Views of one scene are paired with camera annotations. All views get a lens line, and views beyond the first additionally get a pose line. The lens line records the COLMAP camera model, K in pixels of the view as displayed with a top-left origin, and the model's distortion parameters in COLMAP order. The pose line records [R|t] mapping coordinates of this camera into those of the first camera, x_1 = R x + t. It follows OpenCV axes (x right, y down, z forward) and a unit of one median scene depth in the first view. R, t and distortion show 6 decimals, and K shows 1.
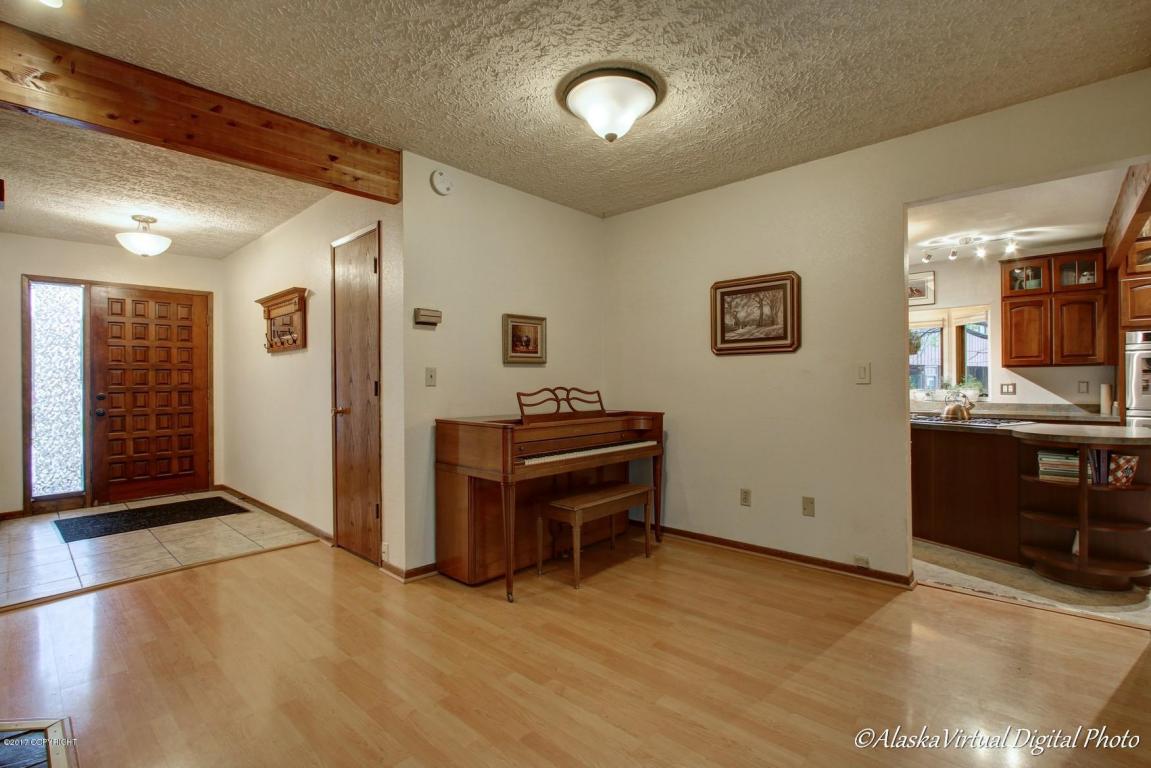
lens RADIAL K [[532.3, 0, 575.5], [0, 532.3, 384.0], [0, 0, 1]] dist [-0.010459, -0.000254]
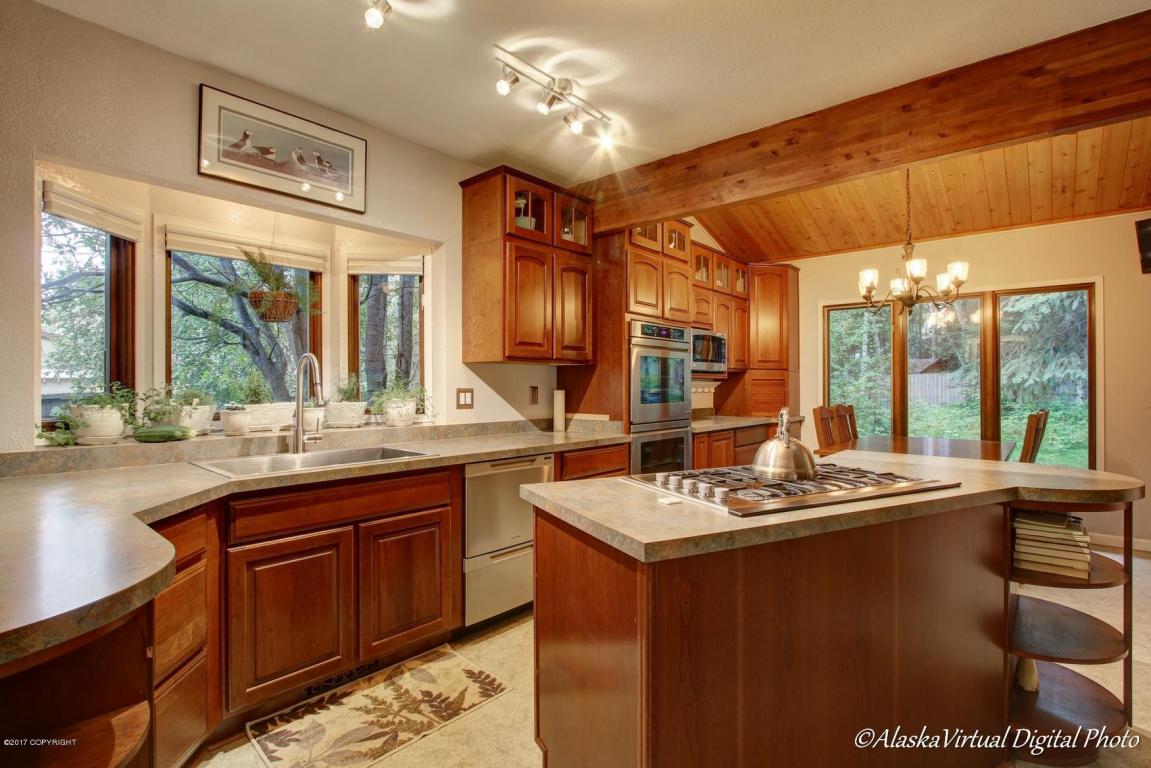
lens RADIAL K [[546.3, 0, 576.0], [0, 546.3, 380.3], [0, 0, 1]] dist [-0.014277, -0.000128]
pose [[-0.016475, 0.019125, 0.999681, 0.228032], [0.001568, 0.999816, -0.019102, 0.000735], [-0.999863, 0.001252, -0.016502, 0.895457]]
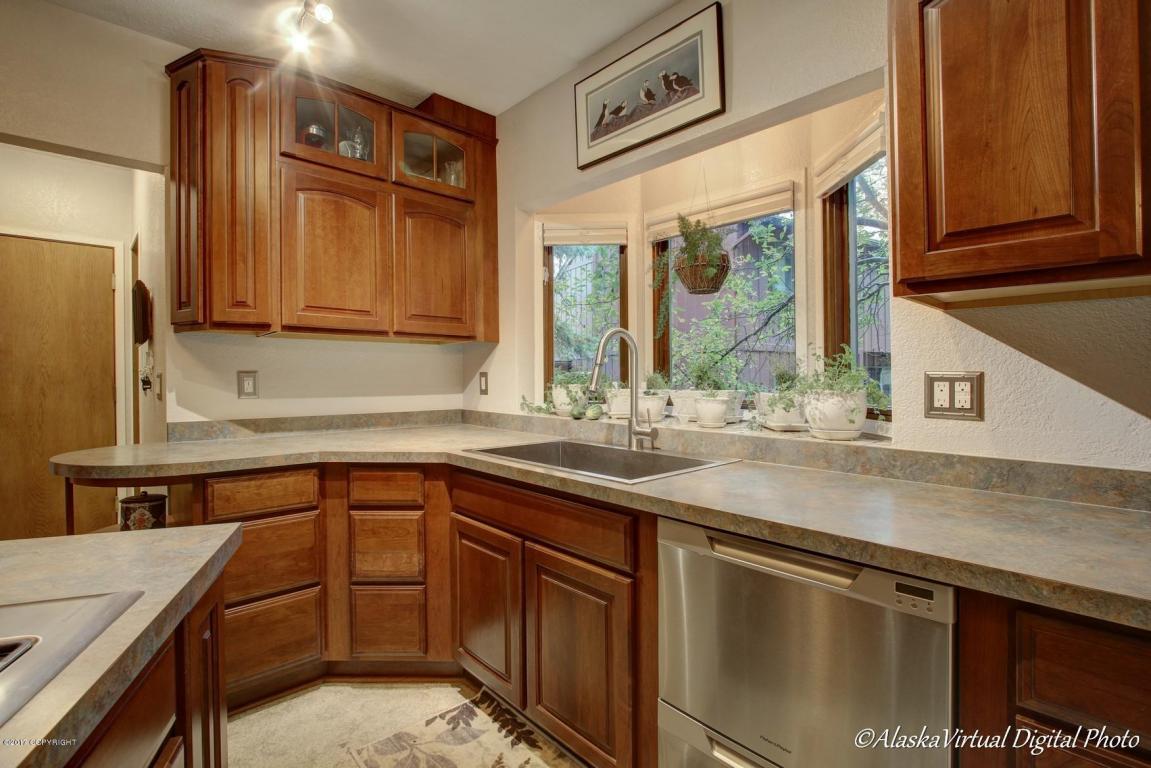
lens RADIAL K [[532.9, 0, 580.9], [0, 532.9, 375.5], [0, 0, 1]] dist [-0.017060, -0.000046]
pose [[0.997089, 0.011239, -0.075411, 0.669437], [-0.011167, 0.999937, 0.001378, 0.001599], [0.075422, -0.000531, 0.997152, 0.748387]]
